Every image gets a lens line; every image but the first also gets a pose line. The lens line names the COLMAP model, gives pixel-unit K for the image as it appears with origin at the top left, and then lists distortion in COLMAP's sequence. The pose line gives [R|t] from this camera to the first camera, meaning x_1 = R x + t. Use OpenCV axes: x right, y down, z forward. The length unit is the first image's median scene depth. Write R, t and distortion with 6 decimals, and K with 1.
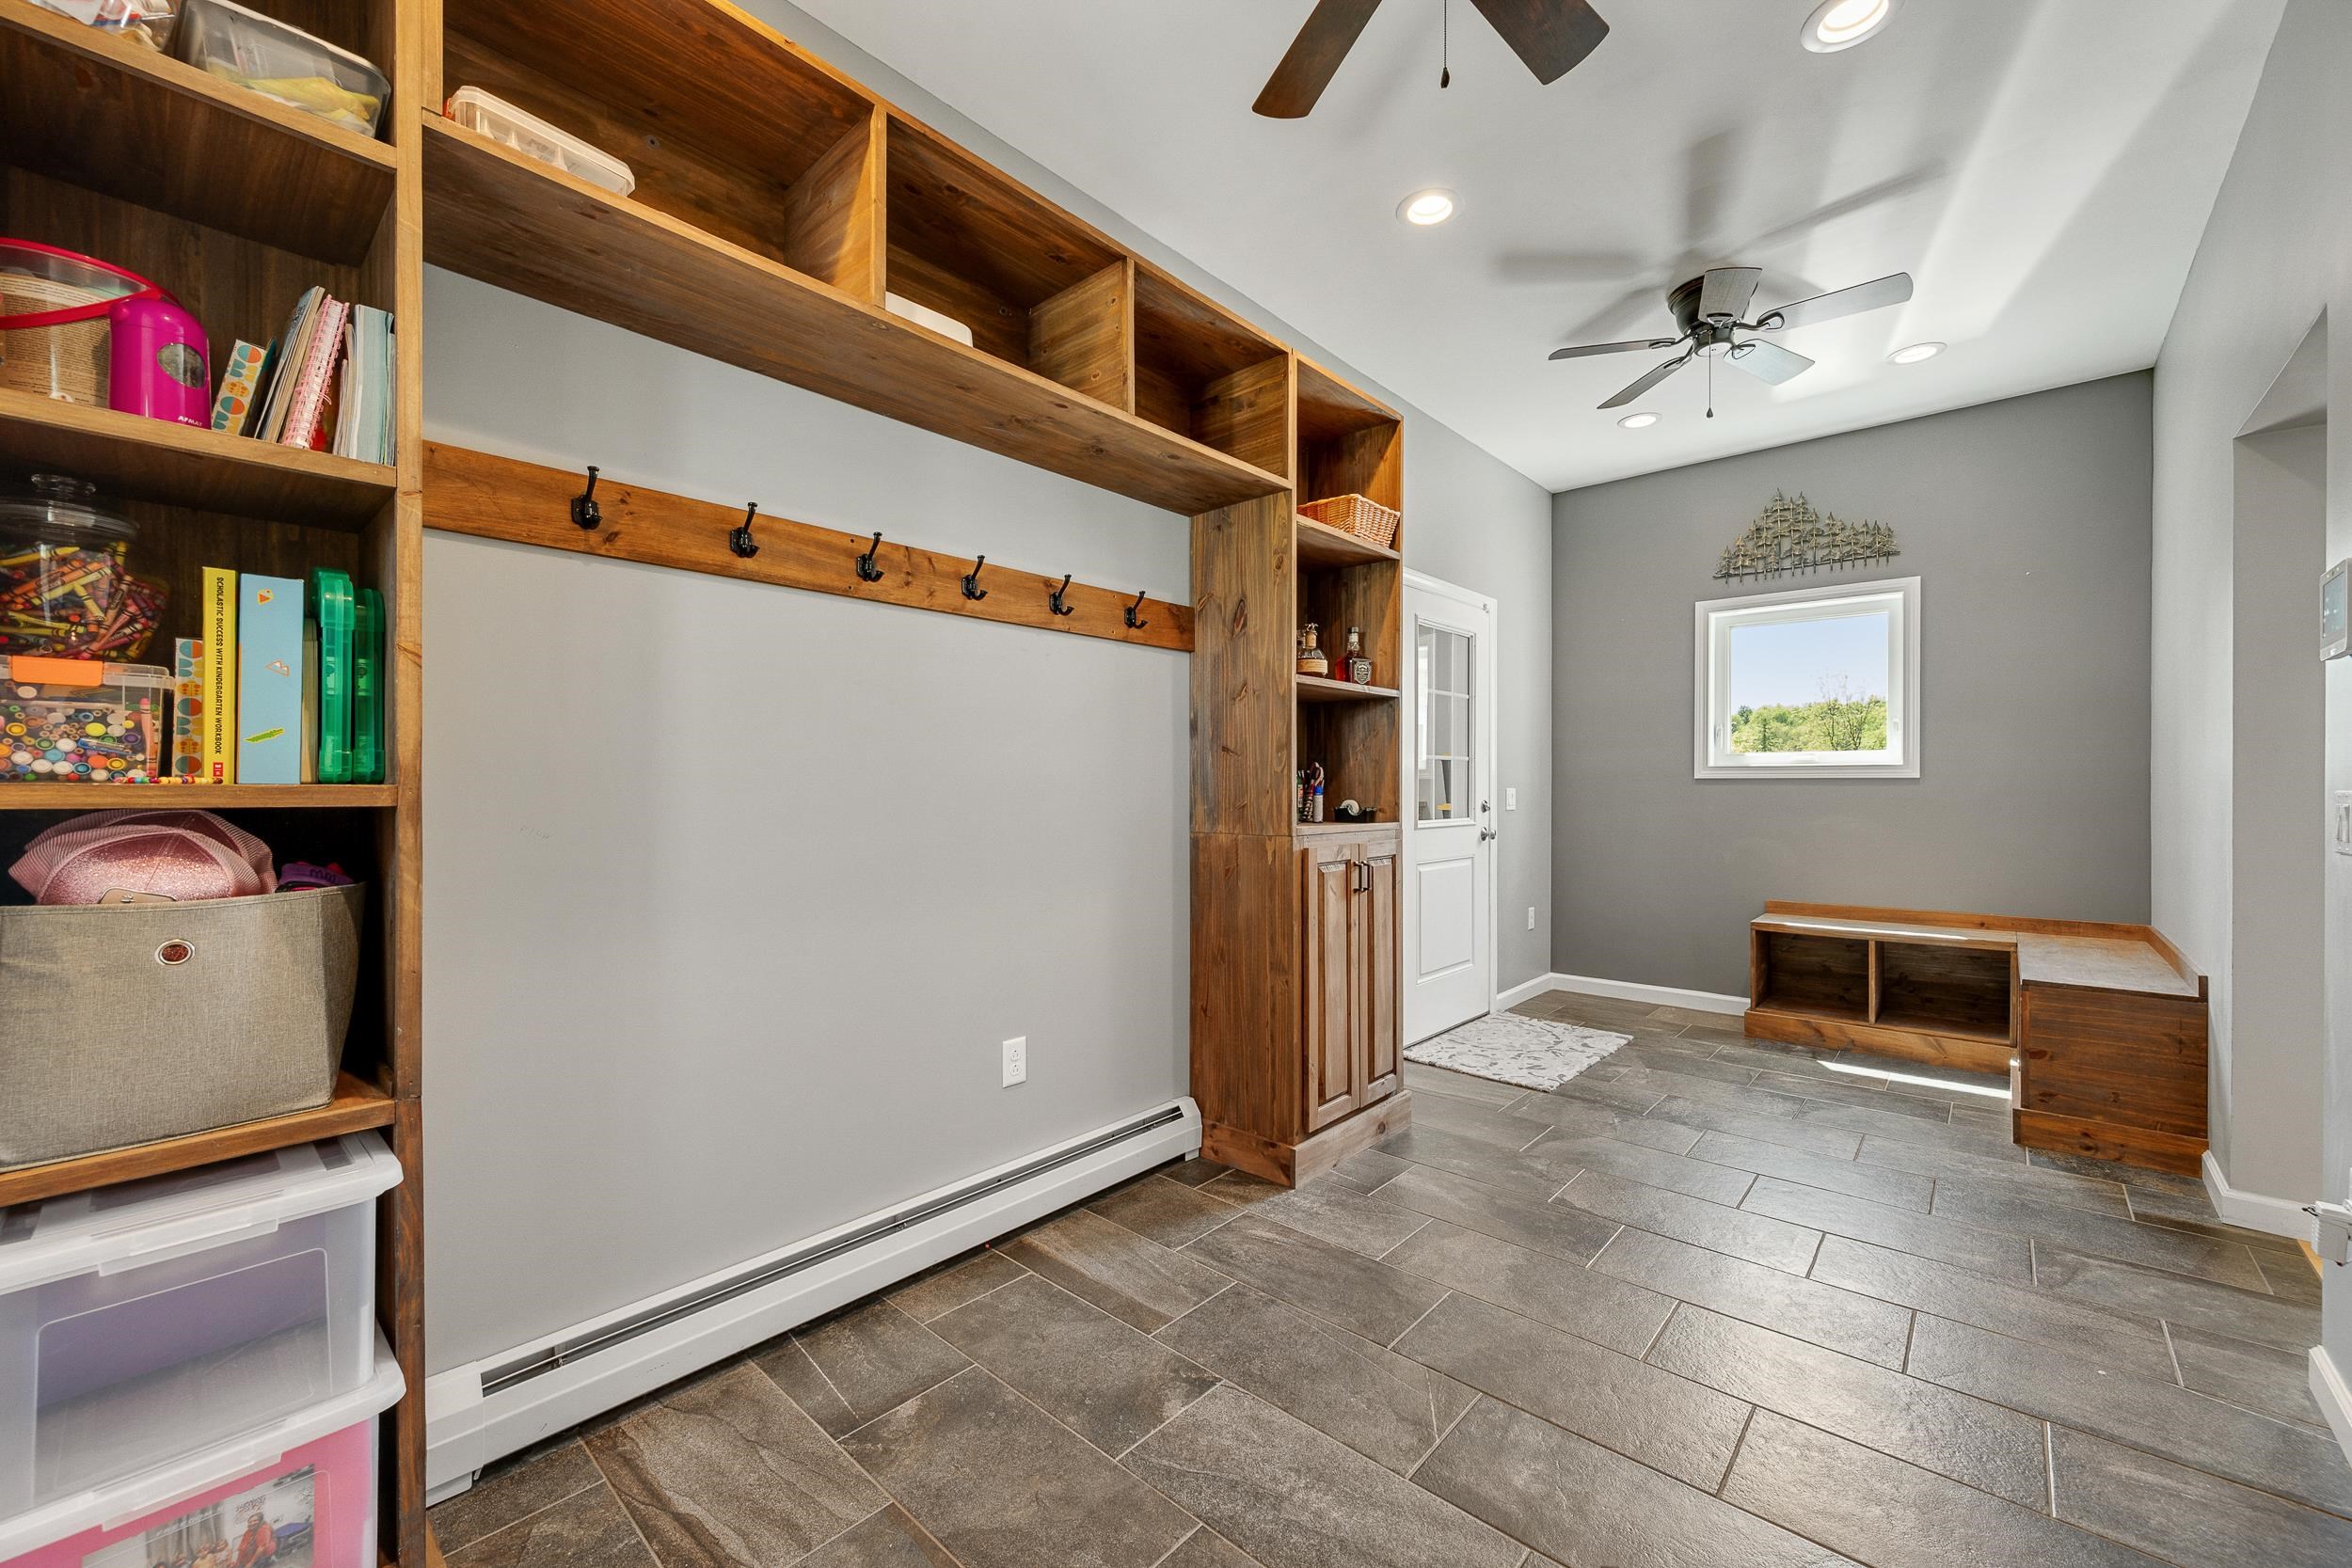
lens RADIAL K [[913.3, 0, 1178.4], [0, 913.3, 786.4], [0, 0, 1]] dist [0.000995, -0.000014]
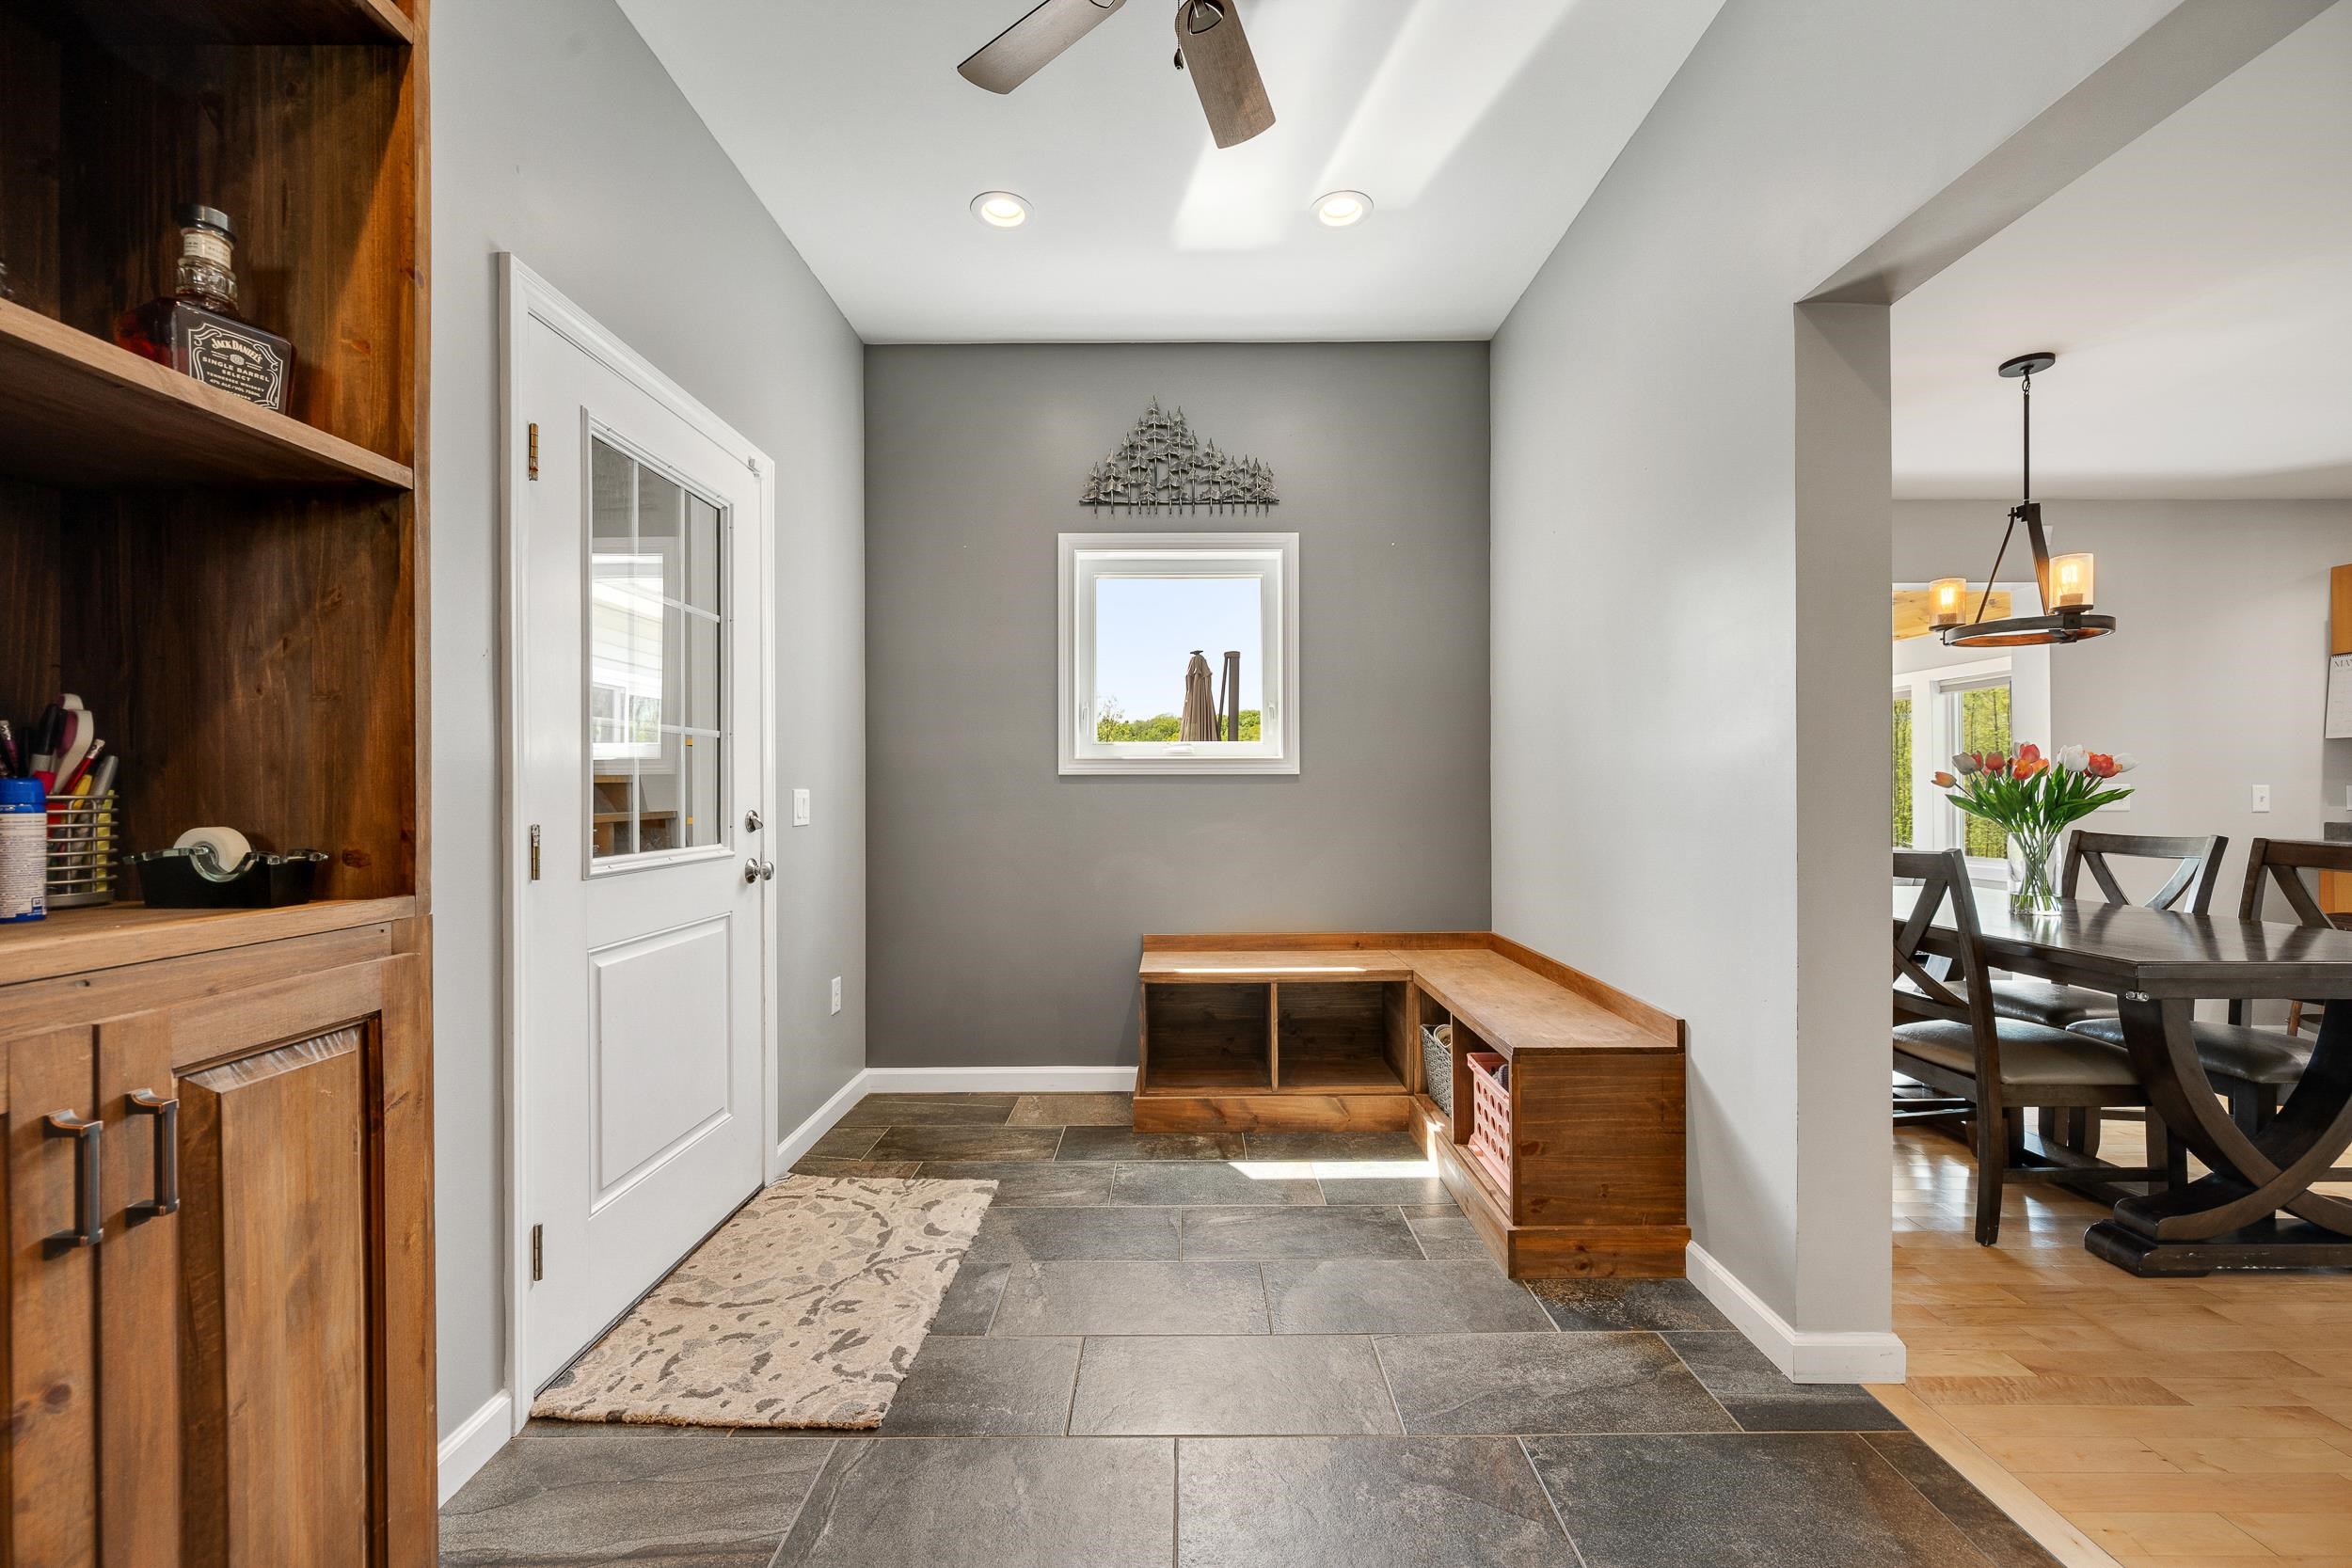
lens RADIAL K [[913.3, 0, 1178.4], [0, 913.3, 786.4], [0, 0, 1]] dist [0.000995, -0.000014]
pose [[0.744394, -0.001683, 0.667738, 0.185399], [0.004155, 0.999989, -0.002112, 0.003214], [-0.667727, 0.004346, 0.744393, 0.487856]]
